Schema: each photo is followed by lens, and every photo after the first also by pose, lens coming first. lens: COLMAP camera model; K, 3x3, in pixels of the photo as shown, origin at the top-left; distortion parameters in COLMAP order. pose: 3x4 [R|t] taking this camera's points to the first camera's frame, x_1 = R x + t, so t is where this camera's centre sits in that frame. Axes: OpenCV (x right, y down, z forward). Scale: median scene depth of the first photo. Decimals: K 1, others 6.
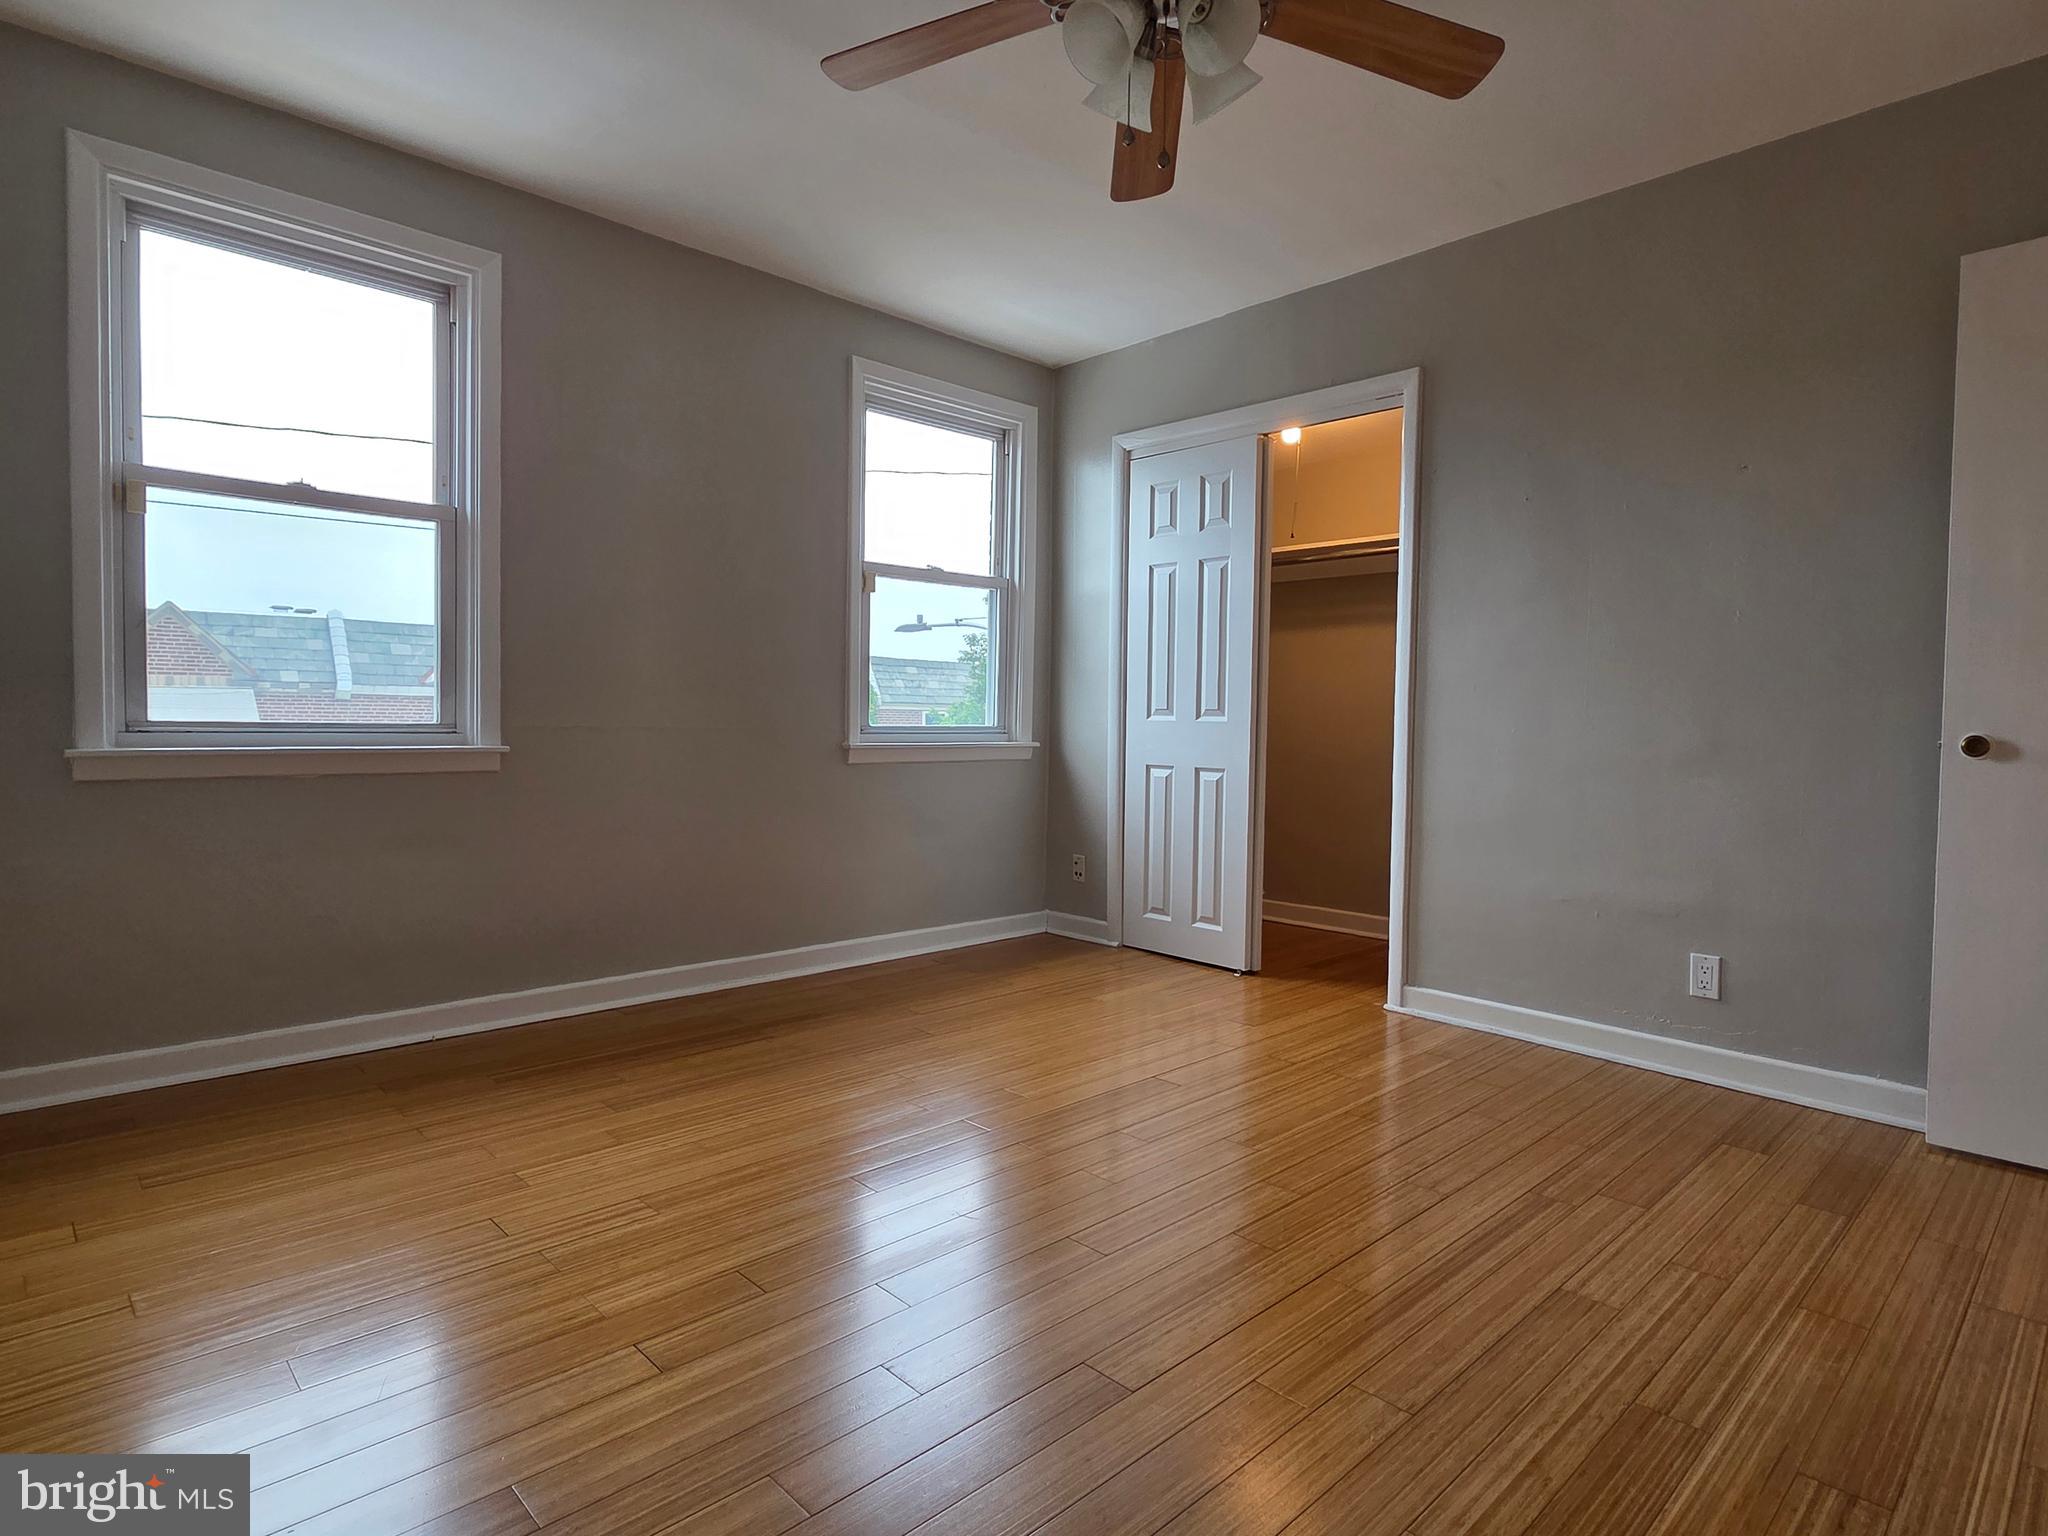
lens RADIAL K [[1104.8, 0, 1022.2], [0, 1104.8, 757.1], [0, 0, 1]] dist [-0.000379, 0.000136]
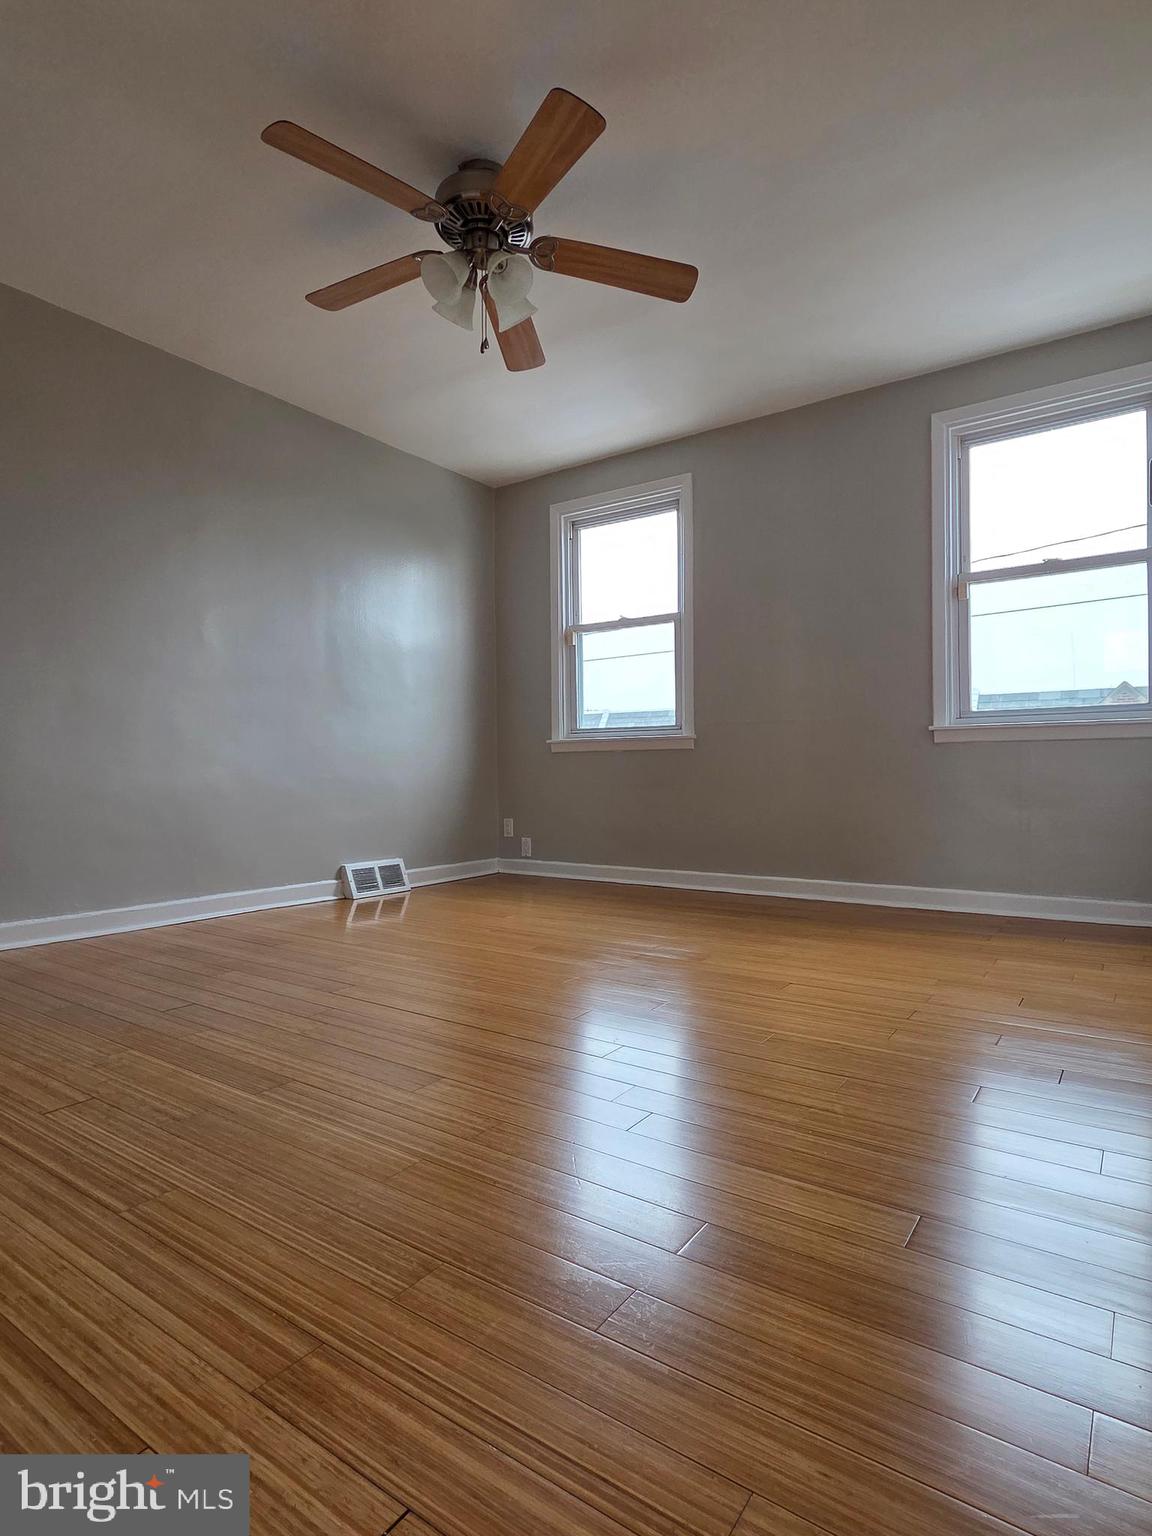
lens RADIAL K [[828.6, 0, 580.8], [0, 828.6, 772.0], [0, 0, 1]] dist [-0.000379, 0.000136]
pose [[0.189689, -0.001683, -0.981843, 1.075036], [-0.014883, 0.999879, -0.004589, 0.075450], [0.981731, 0.015483, 0.189641, 0.690632]]
